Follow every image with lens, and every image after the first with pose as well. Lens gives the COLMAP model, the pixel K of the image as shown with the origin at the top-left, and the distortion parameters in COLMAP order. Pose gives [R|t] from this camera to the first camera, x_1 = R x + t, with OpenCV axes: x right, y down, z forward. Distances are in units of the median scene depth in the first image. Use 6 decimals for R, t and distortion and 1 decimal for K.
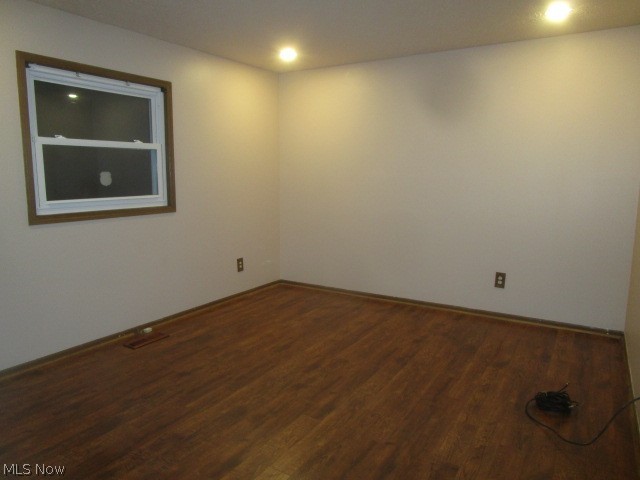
lens RADIAL K [[461.4, 0, 319.0], [0, 461.4, 238.6], [0, 0, 1]] dist [-0.009365, -0.001119]
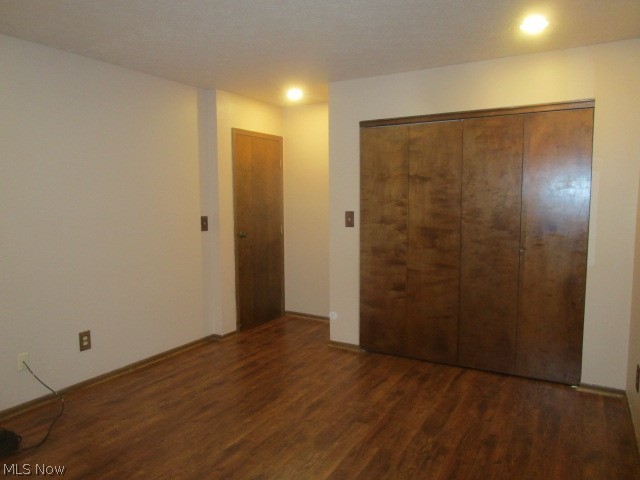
lens RADIAL K [[461.4, 0, 319.0], [0, 461.4, 238.6], [0, 0, 1]] dist [-0.009365, -0.001119]
pose [[-0.999774, 0.001949, -0.021149, -0.147574], [-0.003048, 0.972303, 0.233703, -0.305598], [0.021019, 0.233715, -0.972078, 1.896396]]
